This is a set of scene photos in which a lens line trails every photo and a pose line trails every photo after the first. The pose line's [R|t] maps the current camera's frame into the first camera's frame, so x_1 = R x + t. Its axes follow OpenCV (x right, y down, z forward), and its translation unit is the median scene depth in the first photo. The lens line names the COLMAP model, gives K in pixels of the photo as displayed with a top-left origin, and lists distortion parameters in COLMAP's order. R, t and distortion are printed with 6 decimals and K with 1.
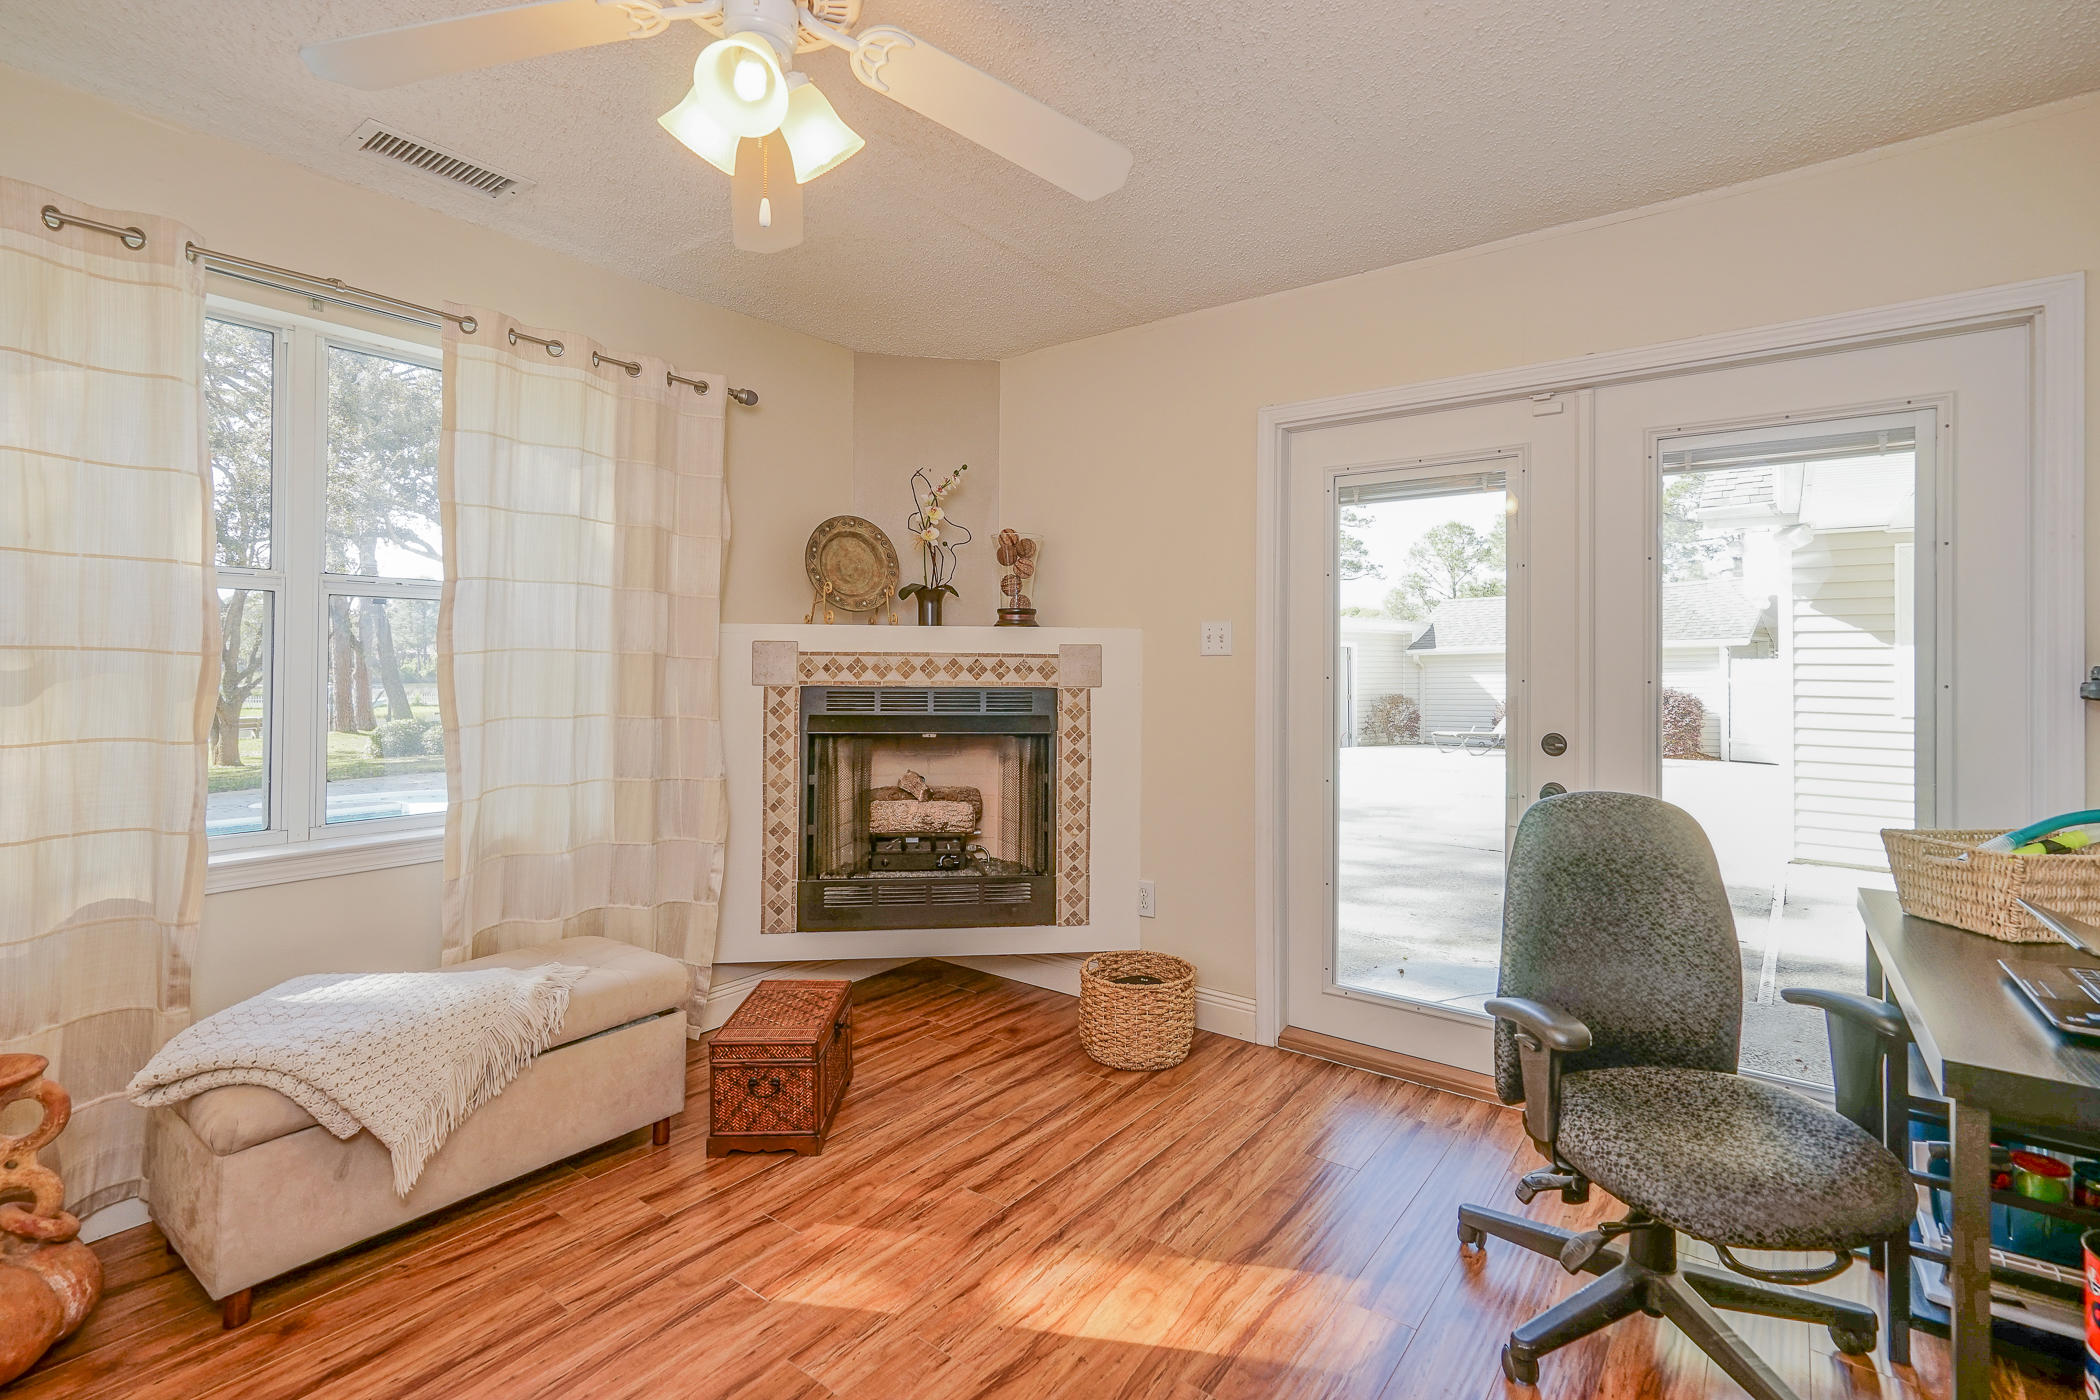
lens RADIAL K [[973.1, 0, 1051.4], [0, 973.1, 653.0], [0, 0, 1]] dist [-0.003855, 0.011851]
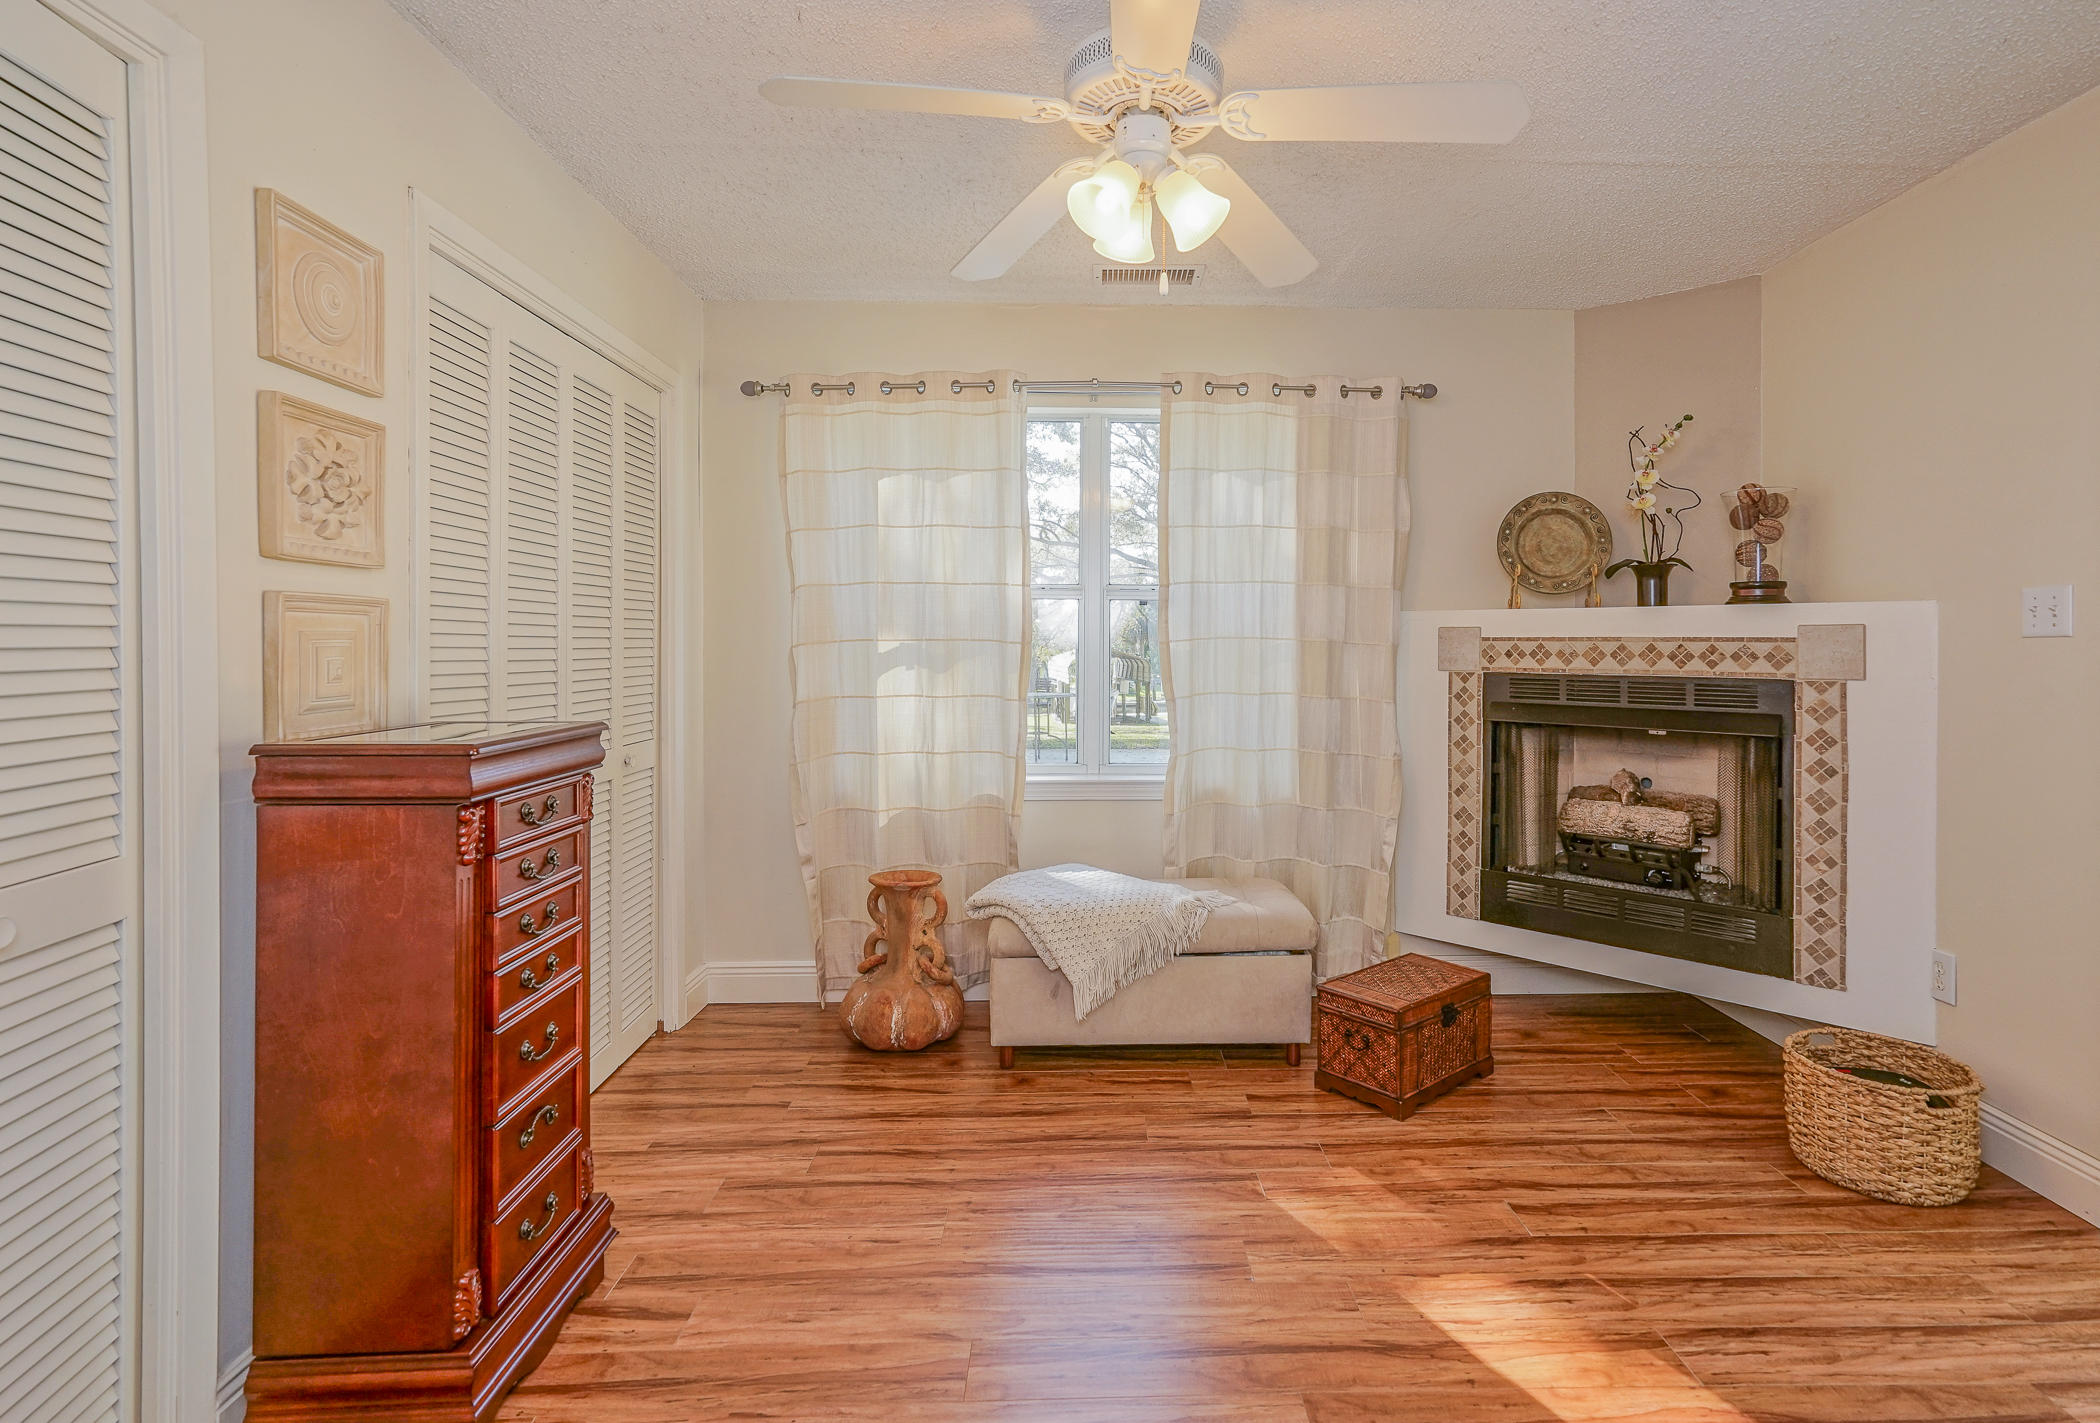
lens RADIAL K [[964.2, 0, 1054.5], [0, 964.2, 647.7], [0, 0, 1]] dist [-0.011035, 0.011492]
pose [[0.637658, -0.001958, -0.770317, 0.239273], [0.008167, 0.999958, 0.004219, 0.001576], [0.770276, -0.008982, 0.637648, 0.046610]]
